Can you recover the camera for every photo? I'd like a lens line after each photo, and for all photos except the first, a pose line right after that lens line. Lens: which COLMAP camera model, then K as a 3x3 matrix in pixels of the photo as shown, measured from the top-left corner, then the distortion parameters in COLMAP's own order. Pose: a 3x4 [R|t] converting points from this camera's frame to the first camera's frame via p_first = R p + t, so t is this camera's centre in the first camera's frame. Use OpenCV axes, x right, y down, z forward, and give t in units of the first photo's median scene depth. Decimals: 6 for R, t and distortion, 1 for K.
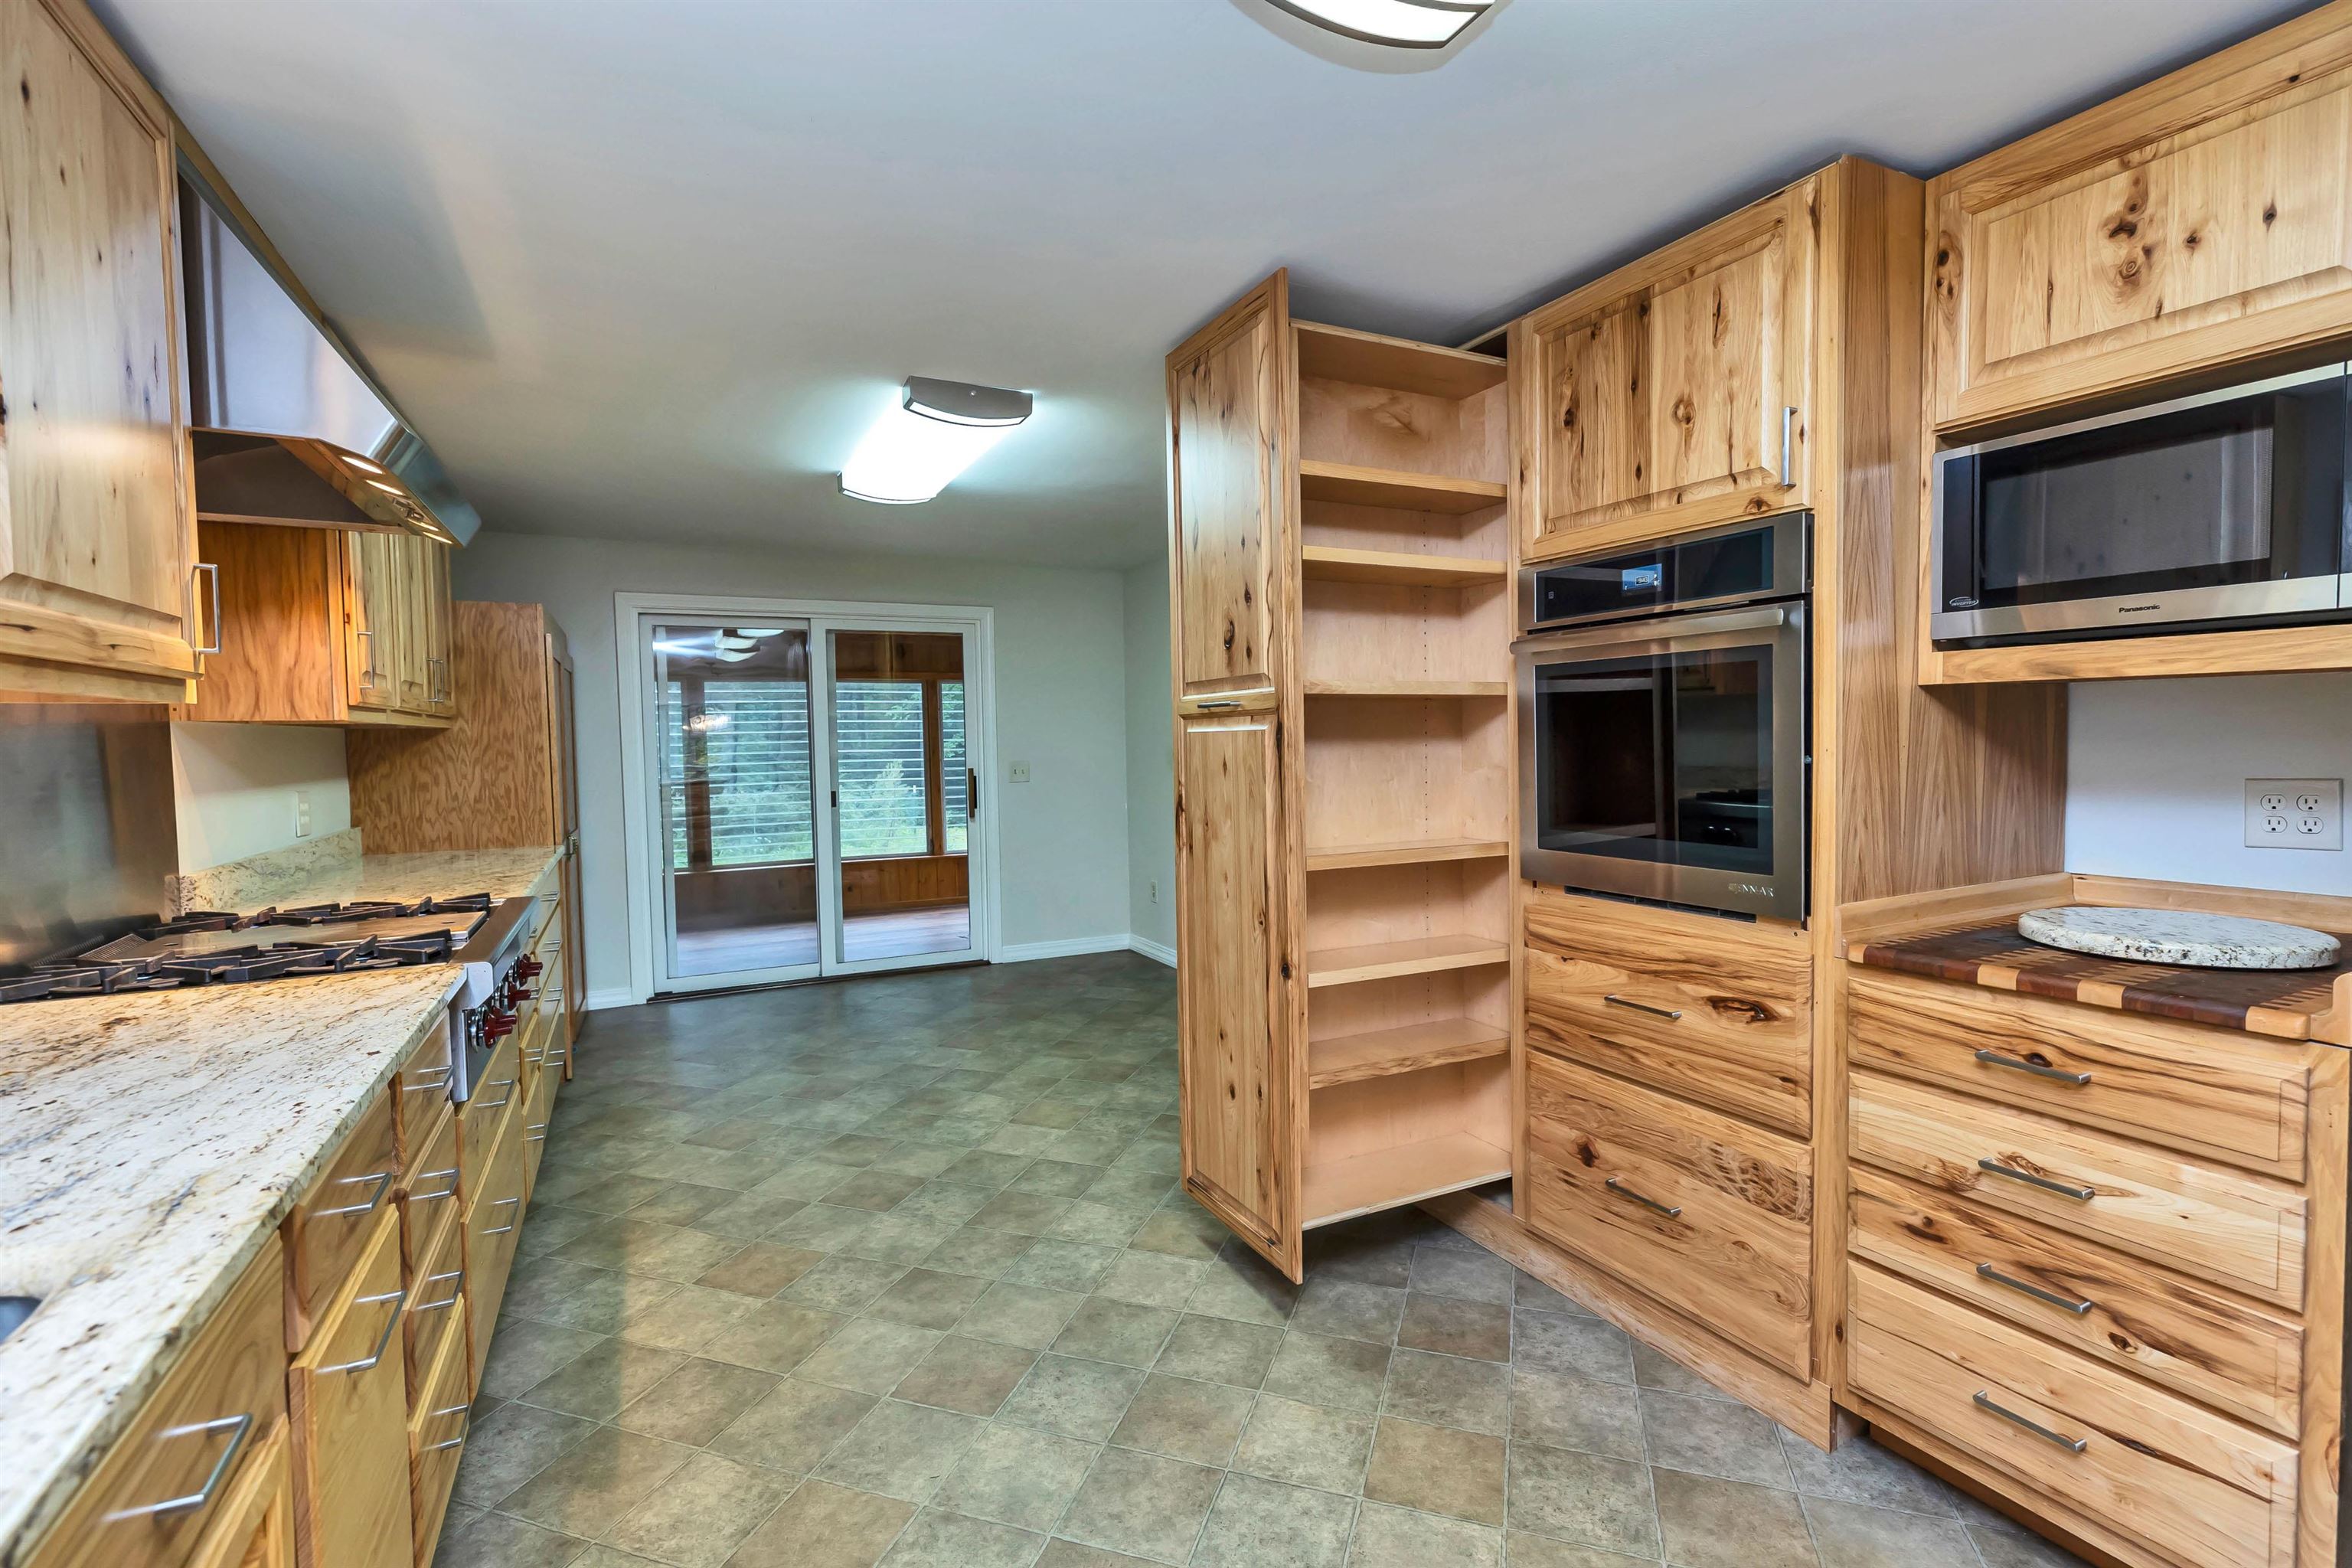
lens RADIAL K [[1059.7, 0, 1188.7], [0, 1059.7, 774.6], [0, 0, 1]] dist [-0.000611, -0.000421]
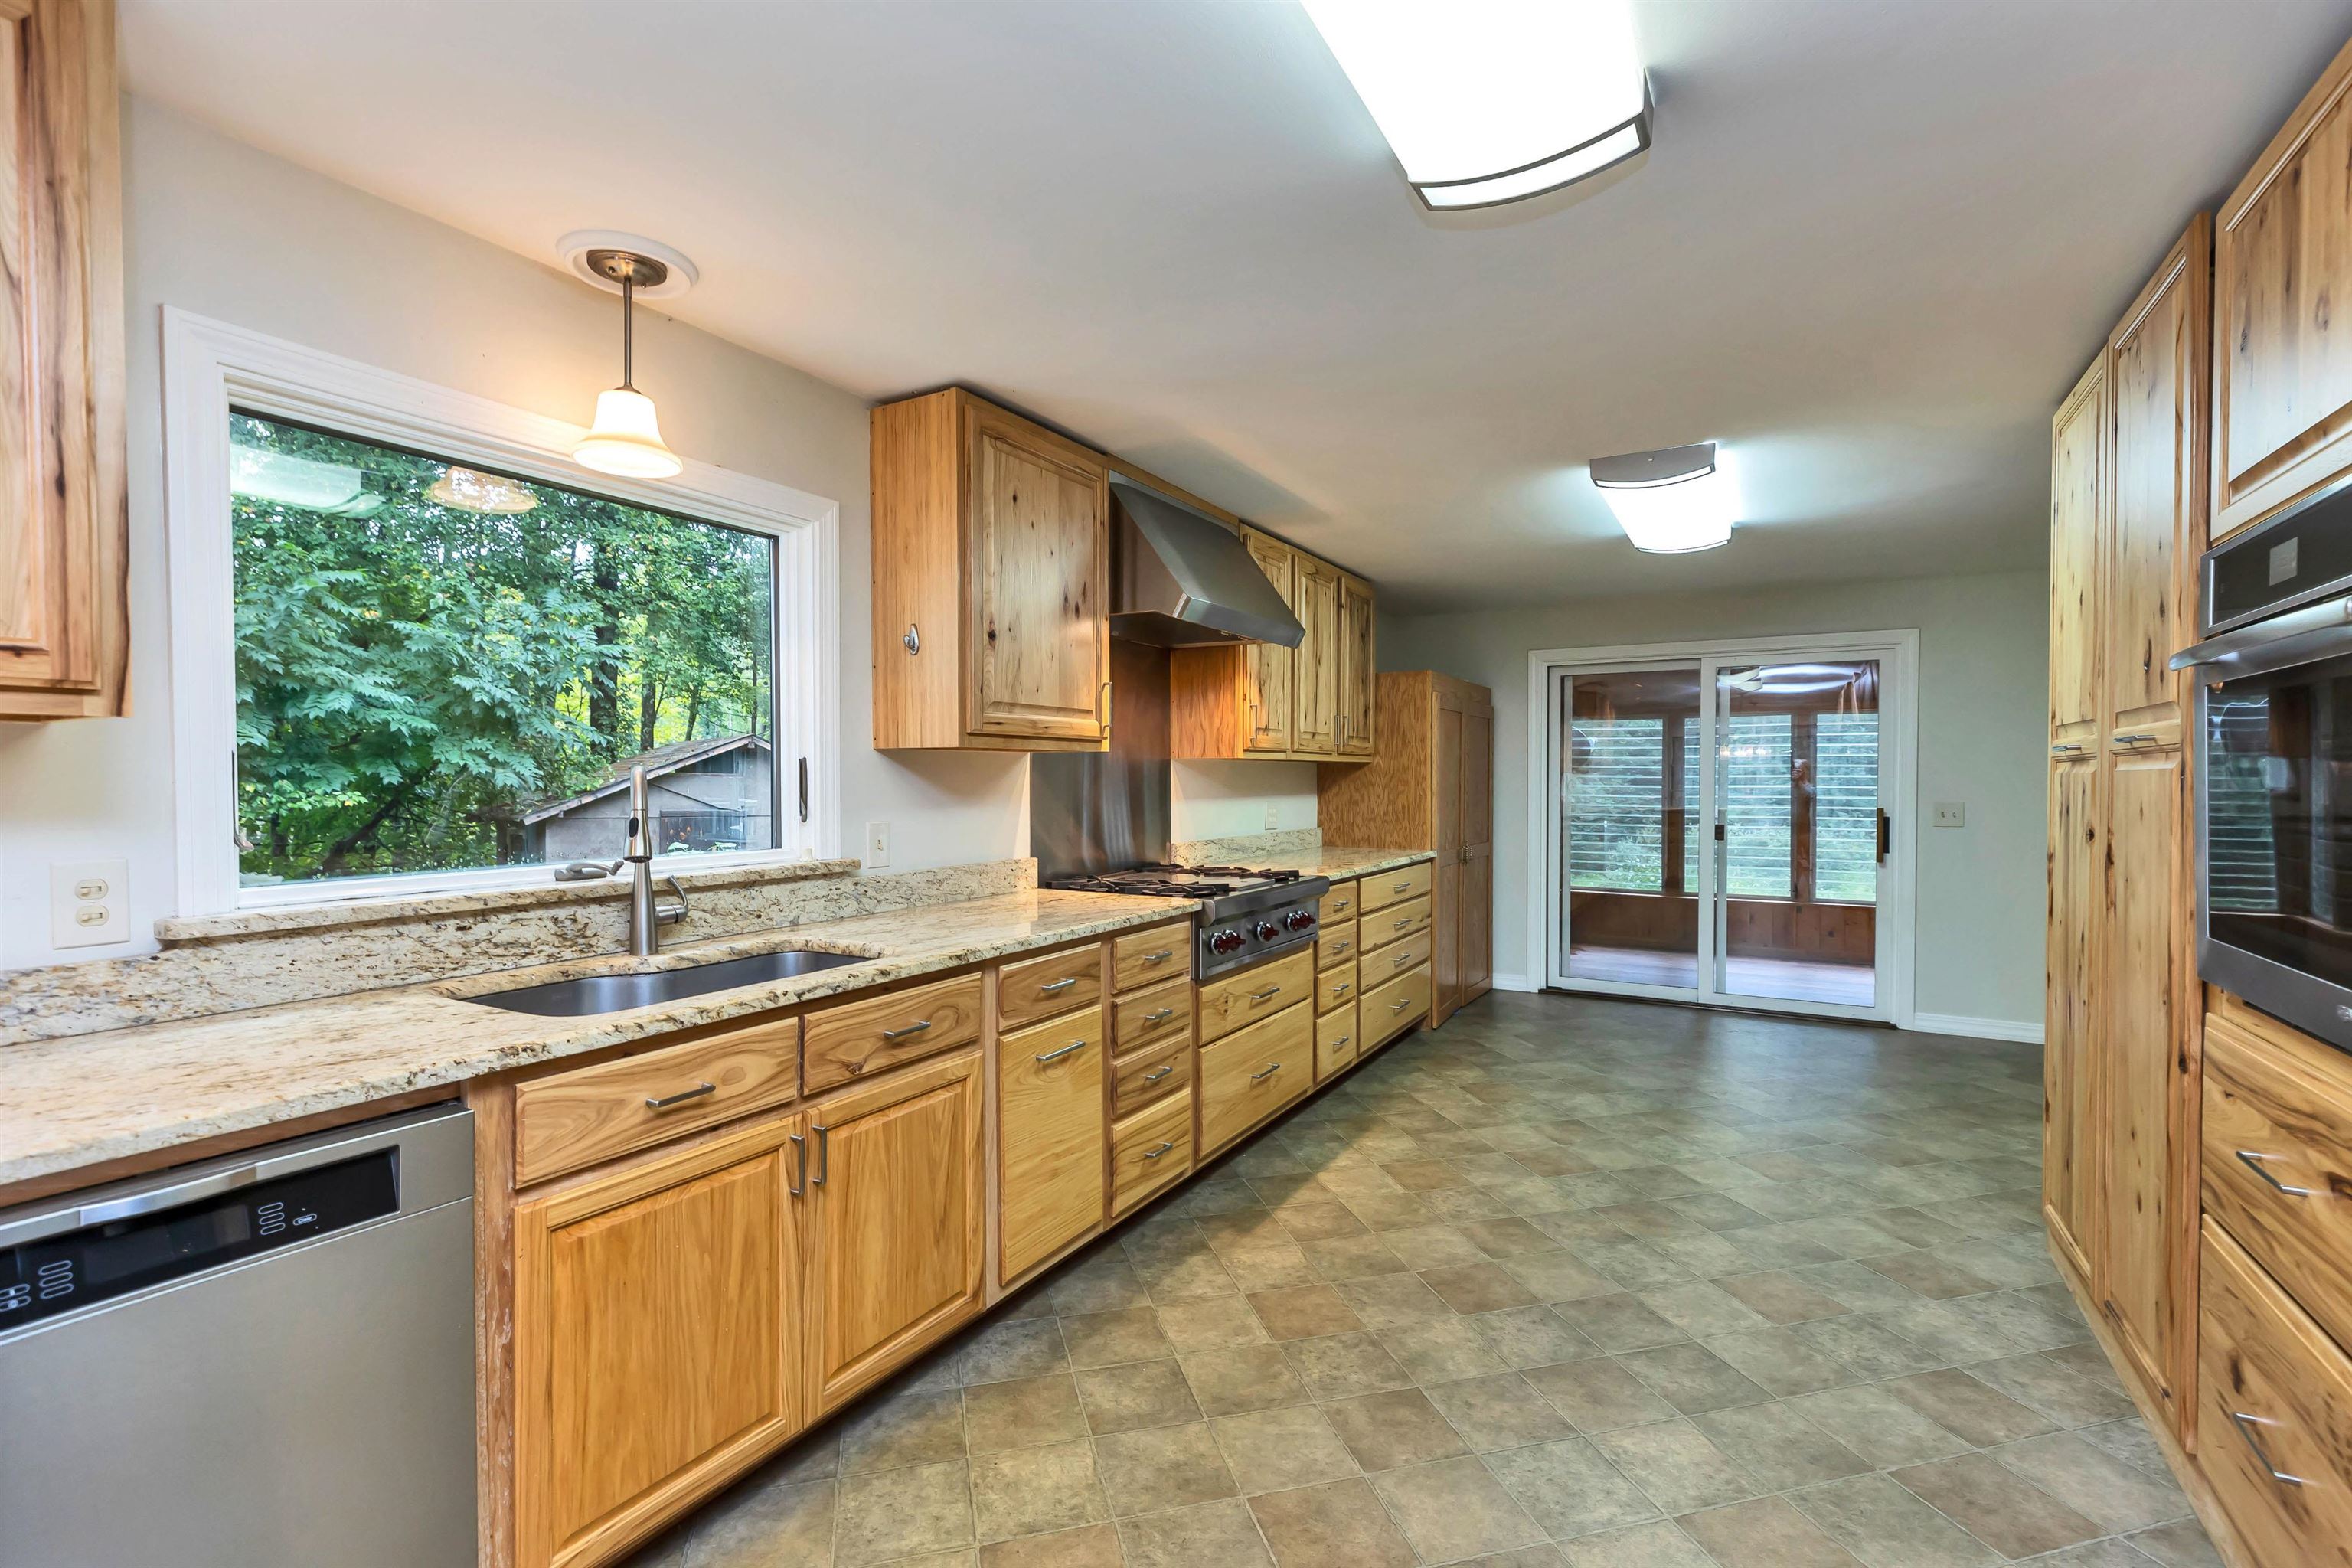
lens RADIAL K [[1059.7, 0, 1188.7], [0, 1059.7, 774.6], [0, 0, 1]] dist [-0.000611, -0.000421]
pose [[0.547902, 0.013783, -0.836429, 0.472916], [-0.039422, 0.999179, -0.009359, -0.005440], [0.835613, 0.038101, 0.547995, 0.013714]]
